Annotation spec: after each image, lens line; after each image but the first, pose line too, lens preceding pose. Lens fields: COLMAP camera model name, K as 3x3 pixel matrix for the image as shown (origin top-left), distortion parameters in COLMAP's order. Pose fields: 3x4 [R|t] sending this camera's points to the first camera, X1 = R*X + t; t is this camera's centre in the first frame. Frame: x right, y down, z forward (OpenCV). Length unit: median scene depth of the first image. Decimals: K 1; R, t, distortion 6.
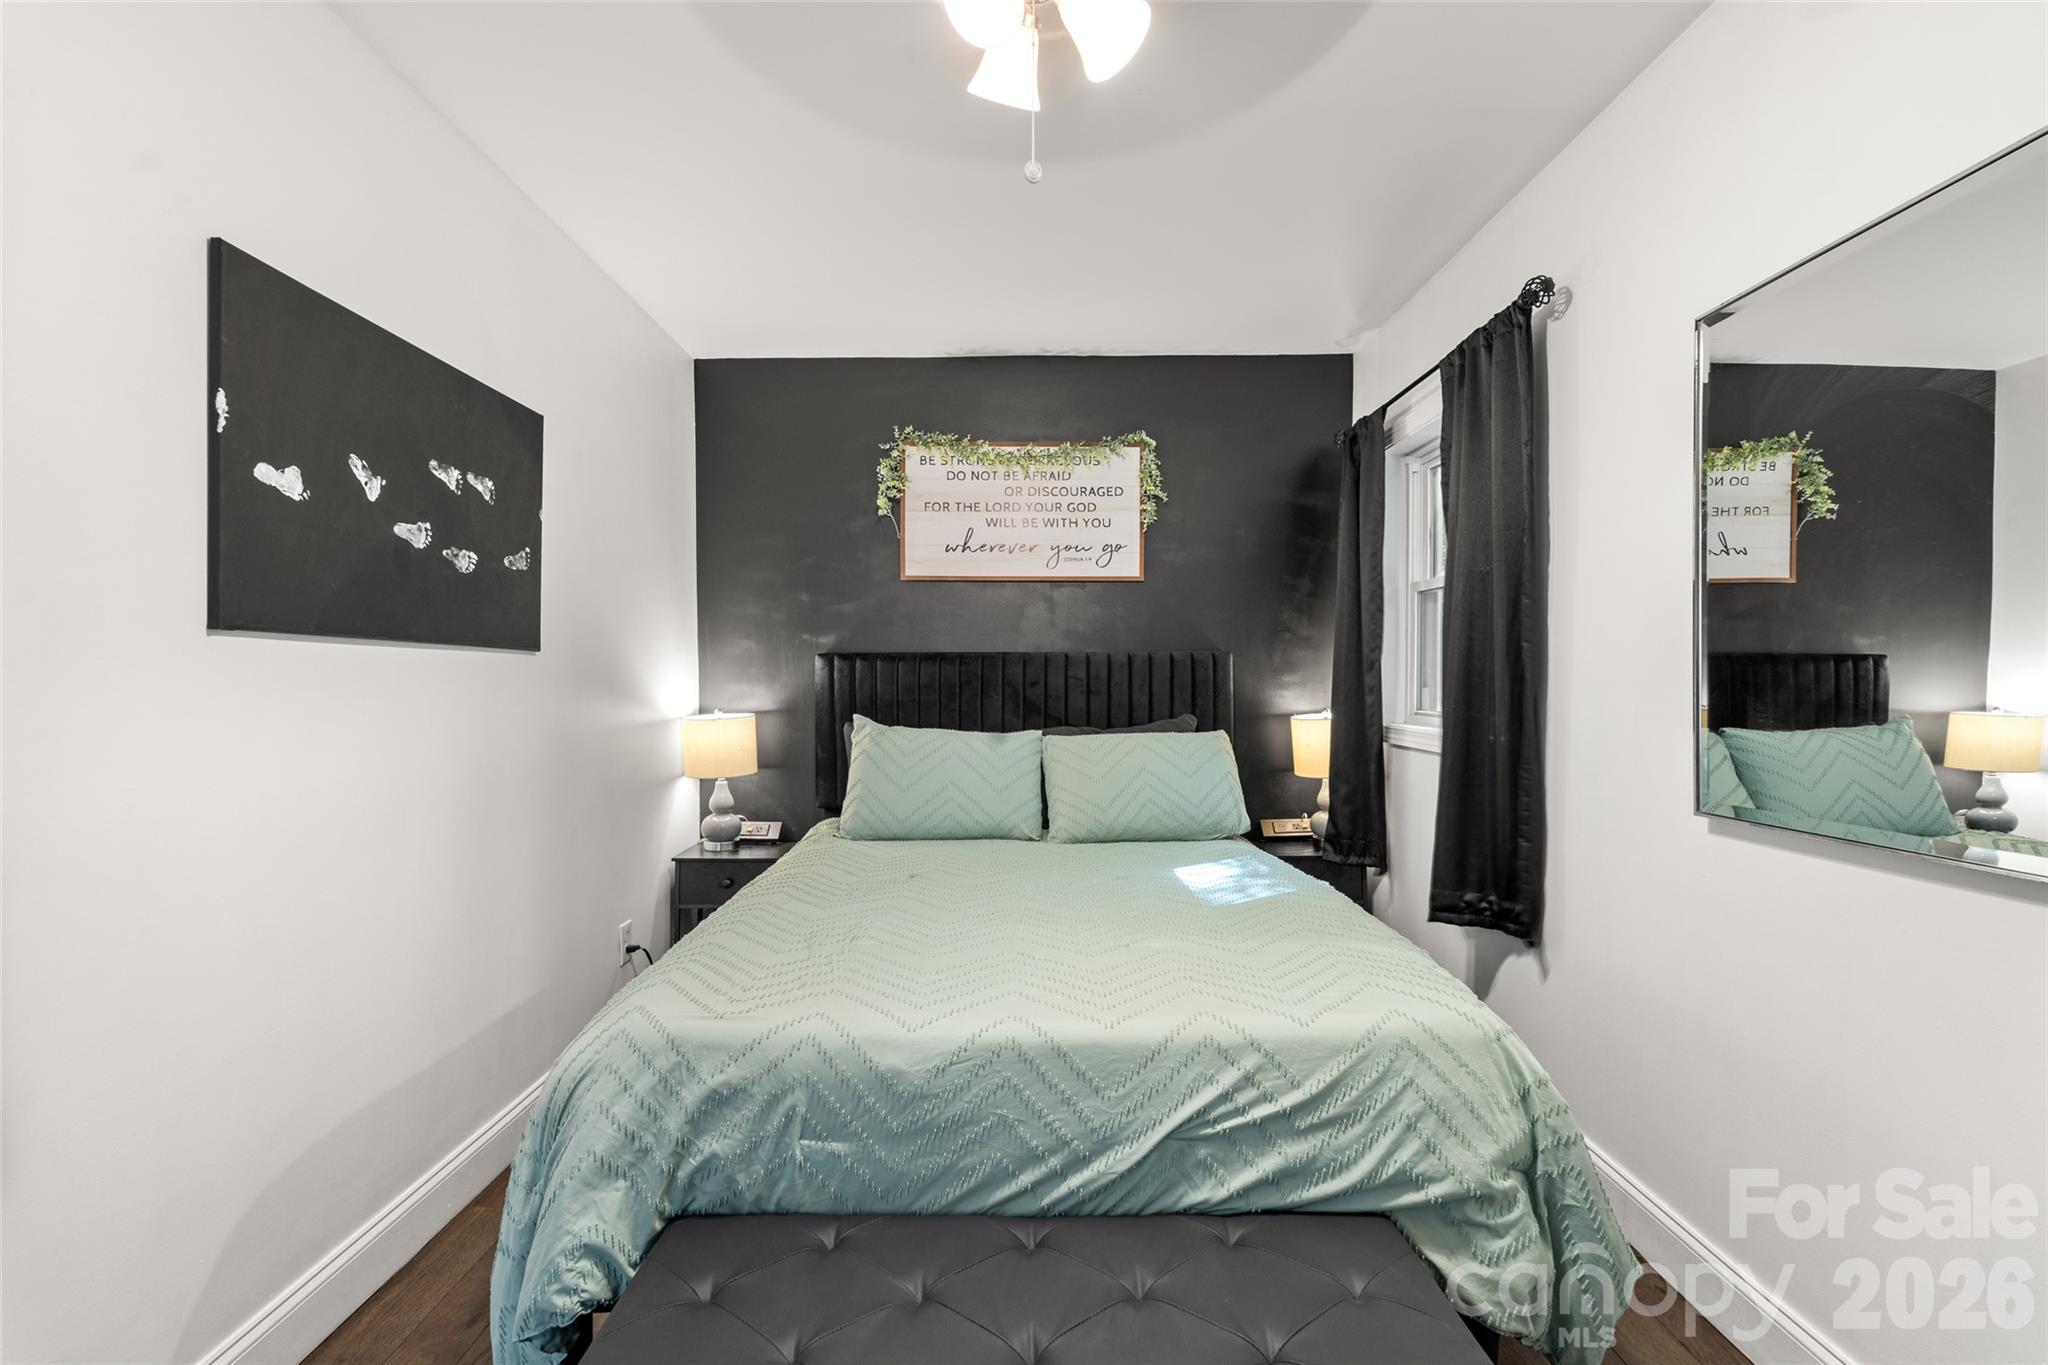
lens RADIAL K [[891.8, 0, 1022.0], [0, 891.8, 679.7], [0, 0, 1]] dist [-0.004668, 0.000505]
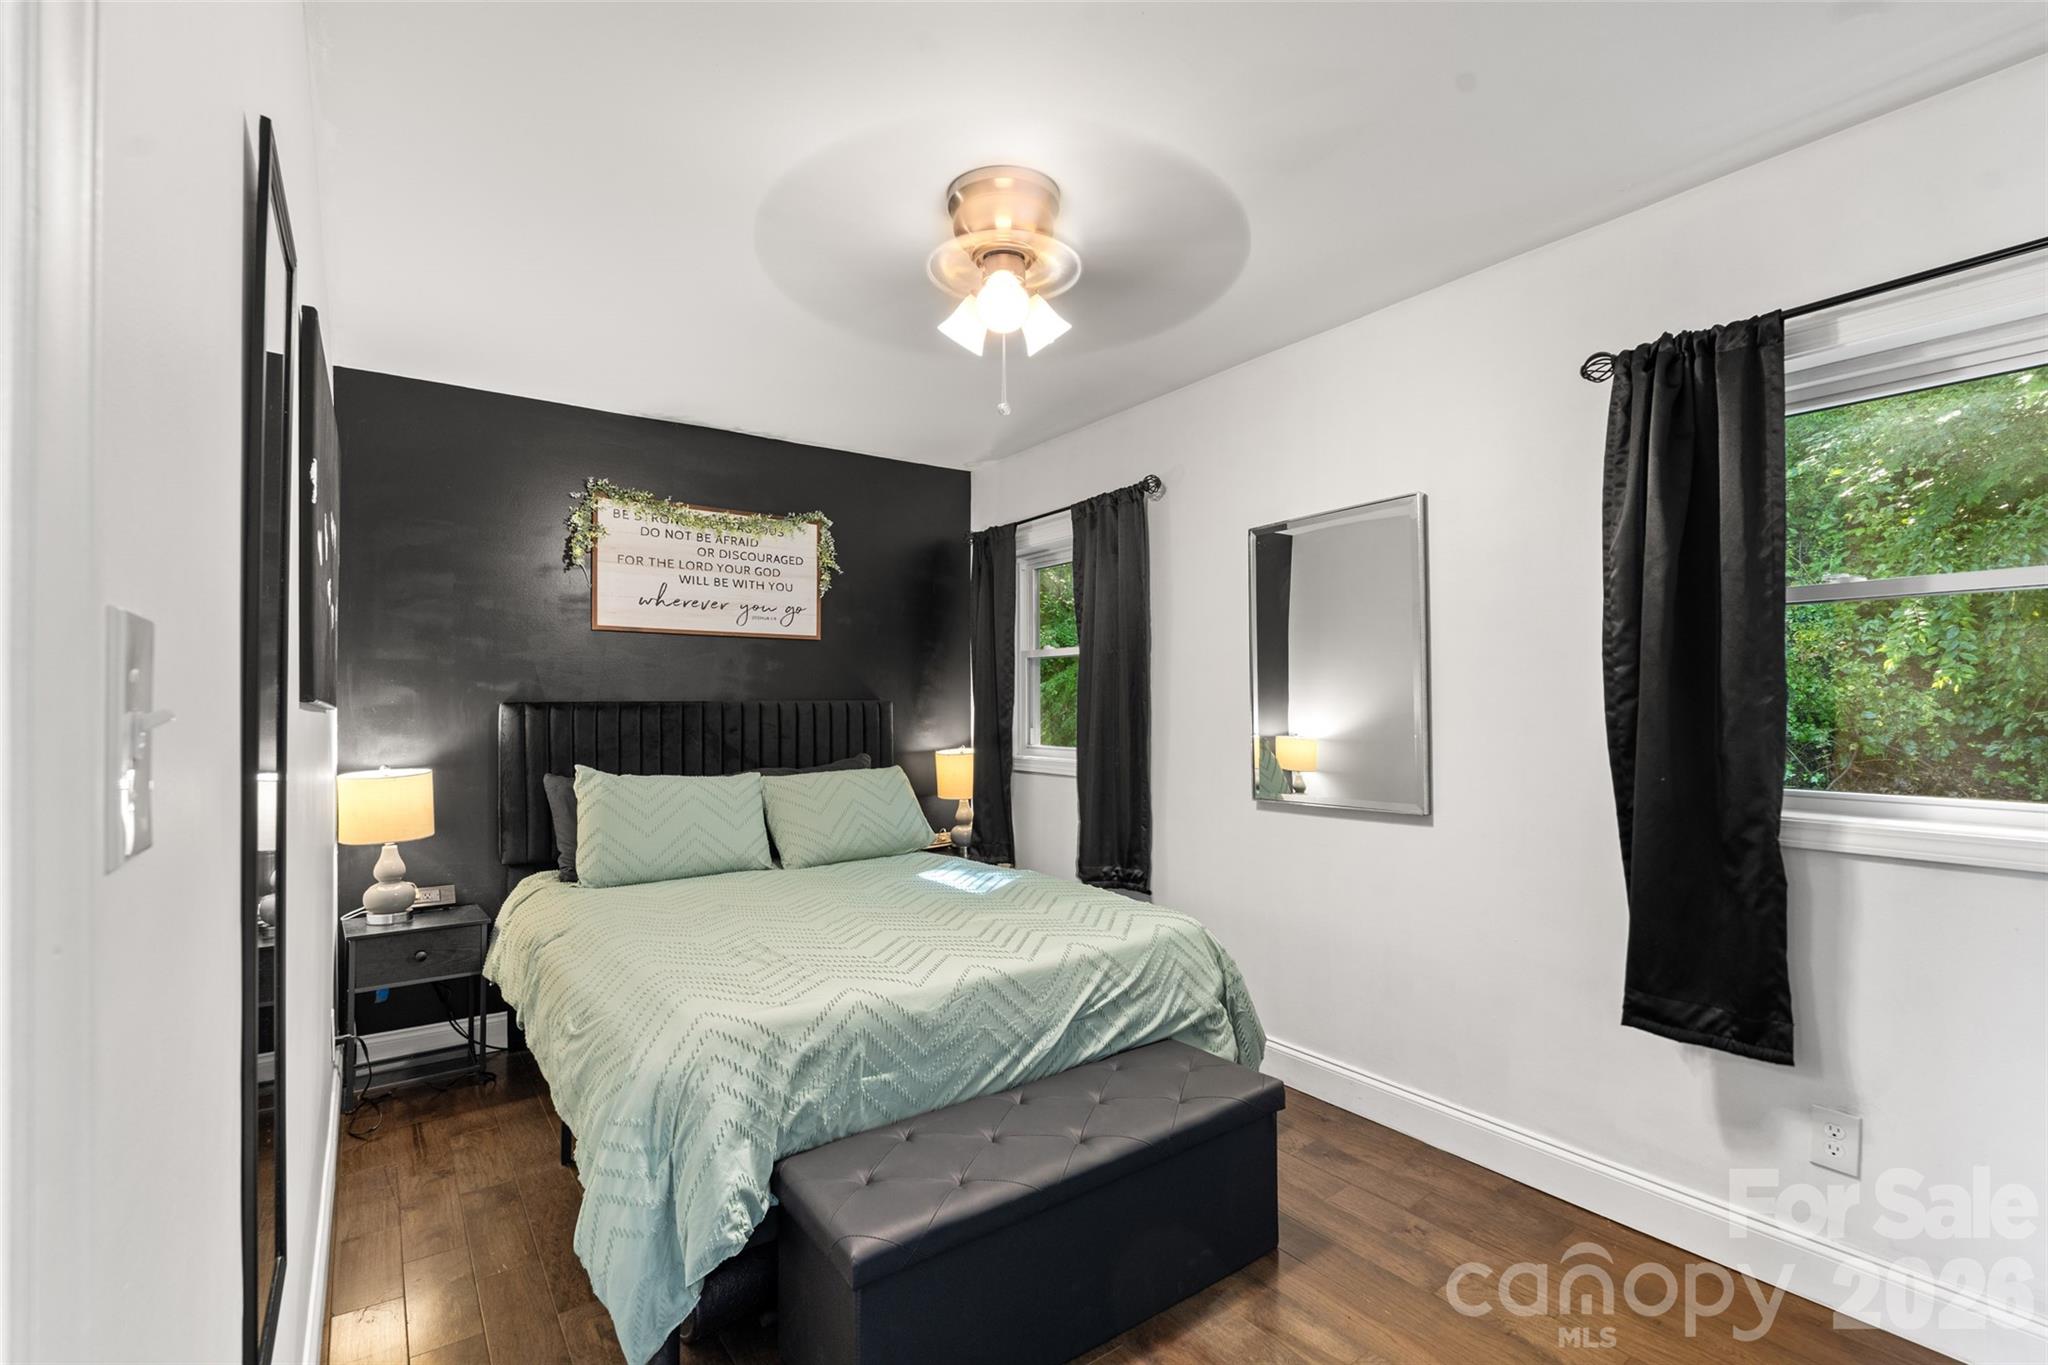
lens RADIAL K [[891.8, 0, 1037.7], [0, 891.8, 691.7], [0, 0, 1]] dist [-0.004668, 0.000505]
pose [[0.807798, 0.006720, 0.589421, -0.434925], [0.007516, 0.999736, -0.021699, -0.021668], [-0.589411, 0.021958, 0.807535, -0.140683]]
